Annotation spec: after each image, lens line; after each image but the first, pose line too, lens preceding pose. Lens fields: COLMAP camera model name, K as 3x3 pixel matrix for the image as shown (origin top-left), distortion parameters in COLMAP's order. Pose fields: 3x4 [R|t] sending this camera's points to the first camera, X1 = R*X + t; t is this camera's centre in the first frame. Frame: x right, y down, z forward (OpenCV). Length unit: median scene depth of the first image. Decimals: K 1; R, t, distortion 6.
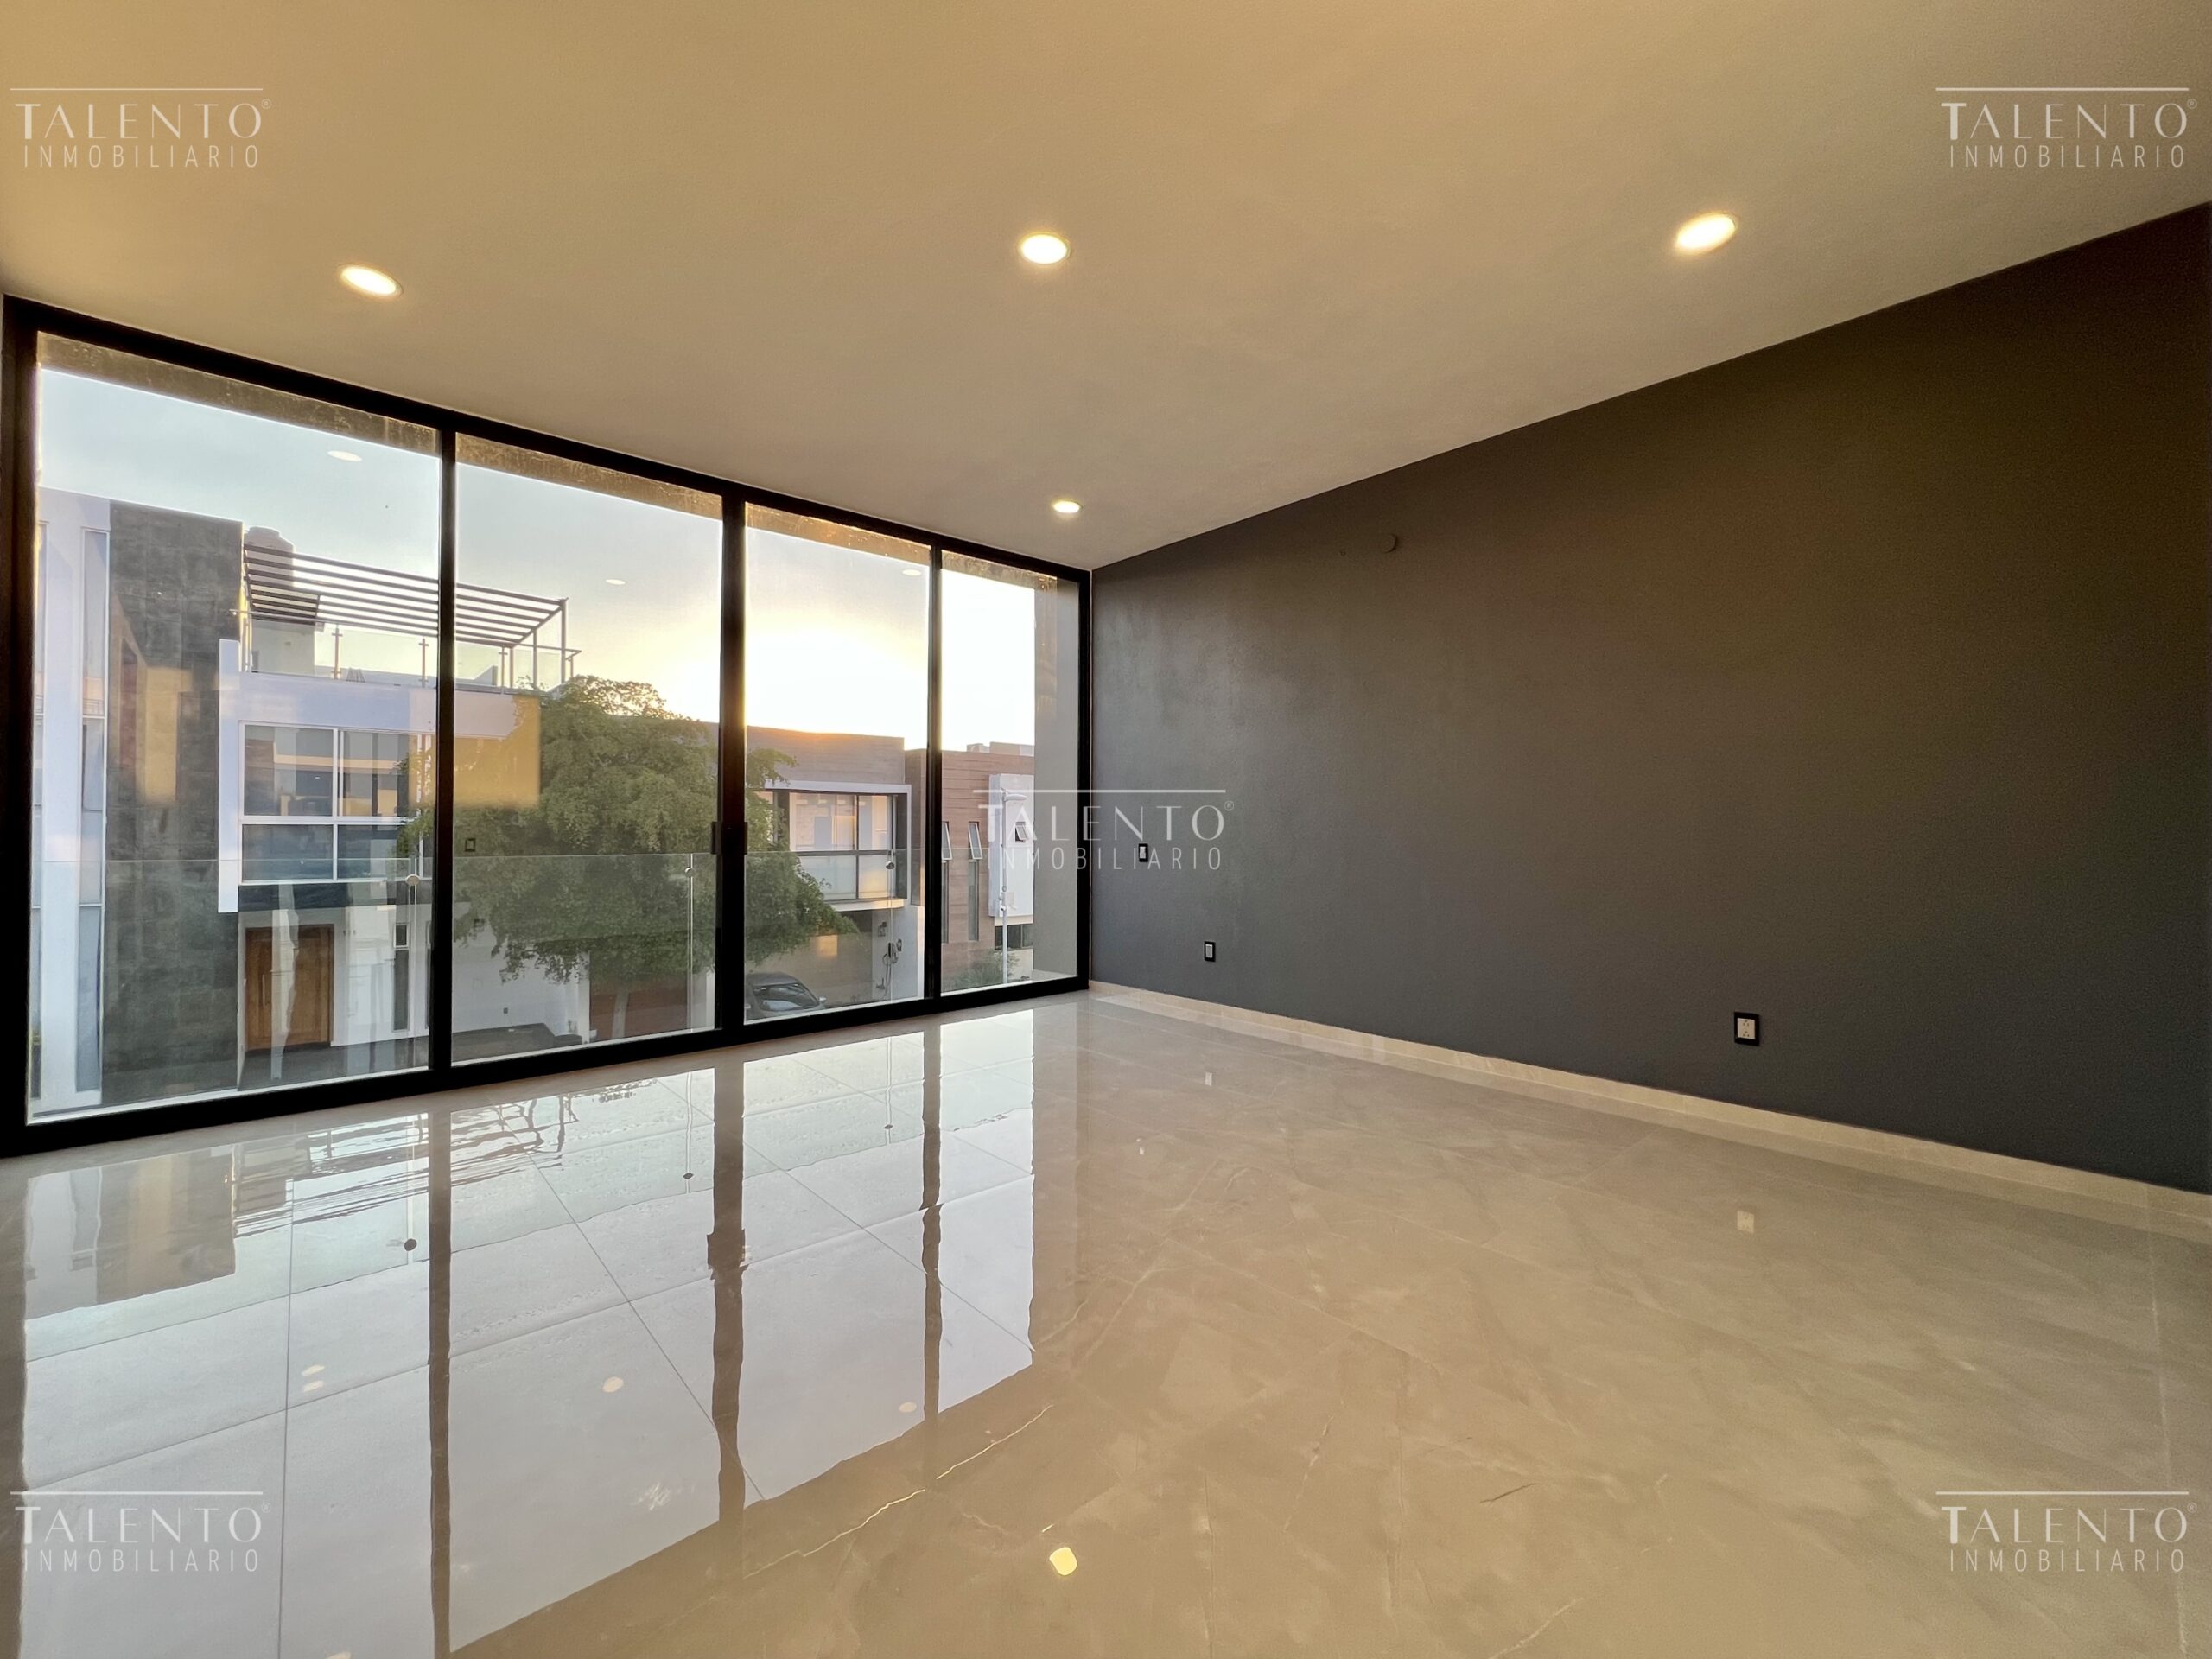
lens RADIAL K [[891.6, 0, 1104.3], [0, 891.6, 825.7], [0, 0, 1]] dist [-0.000628, 0.000386]
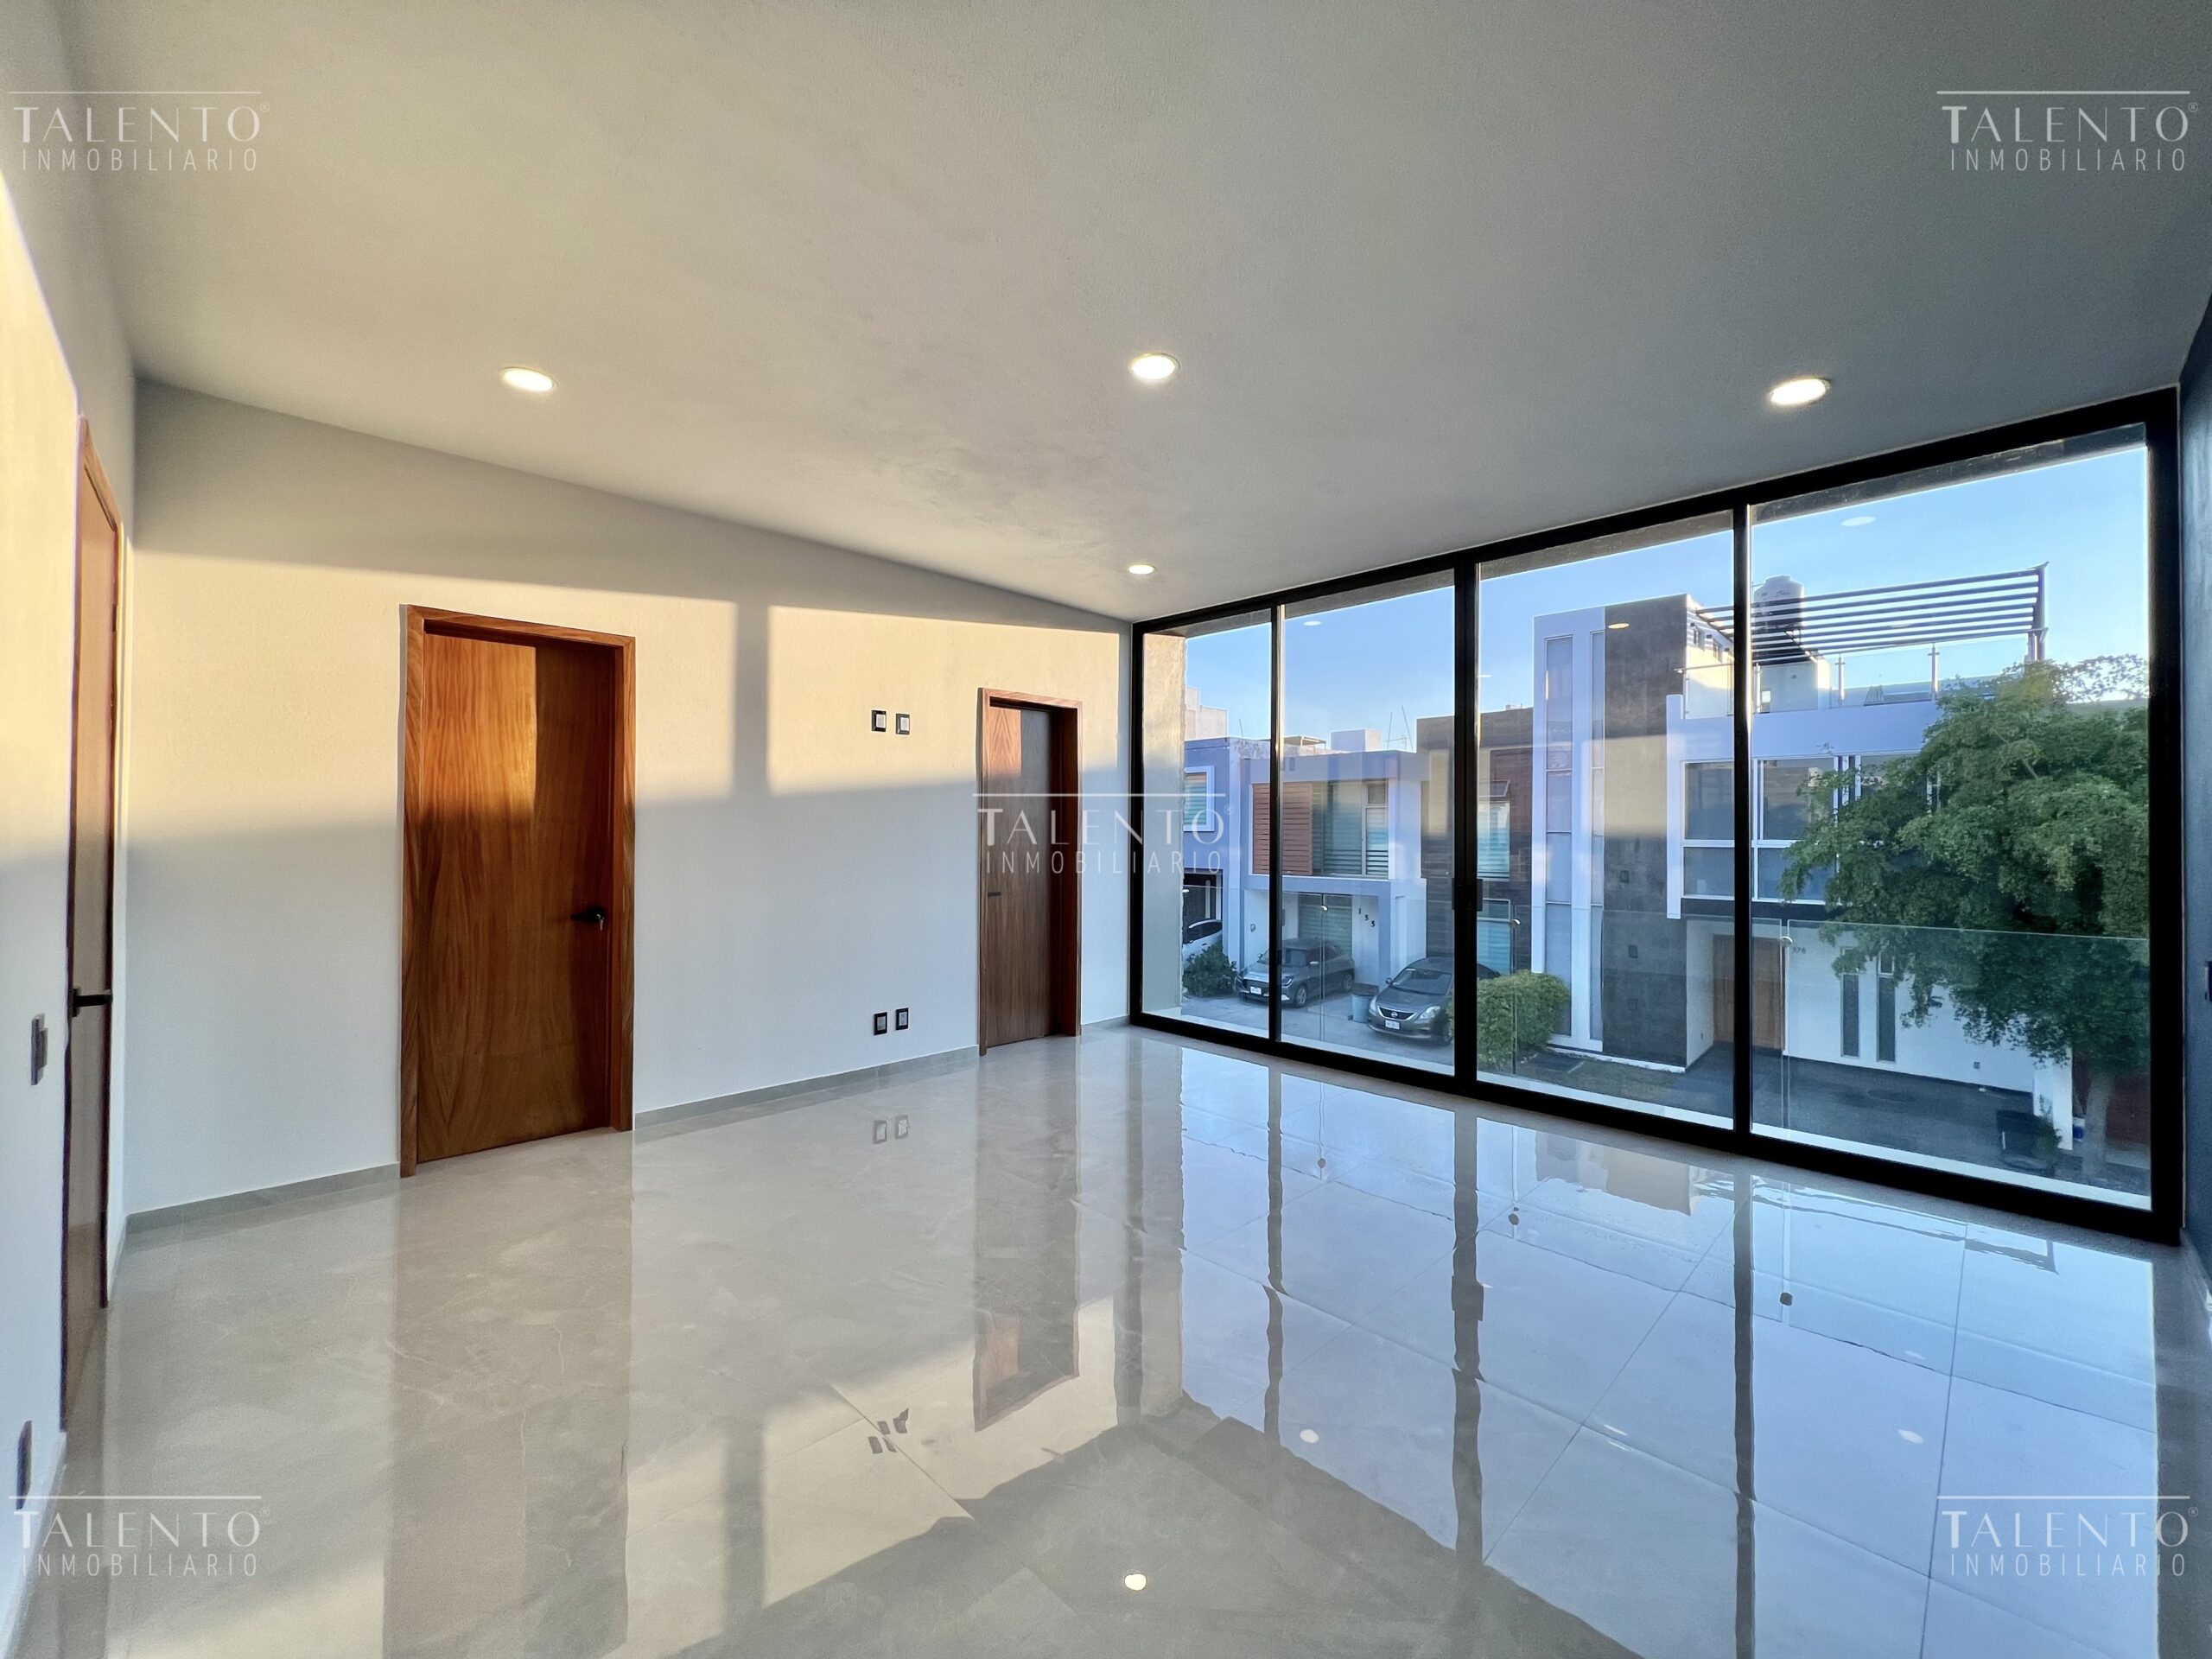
lens RADIAL K [[891.6, 0, 1104.3], [0, 891.6, 825.7], [0, 0, 1]] dist [-0.000628, 0.000386]
pose [[0.050048, -0.007449, -0.998719, 0.185155], [-0.003302, 0.999965, -0.007624, -0.018003], [0.998741, 0.003679, 0.050022, 0.167791]]
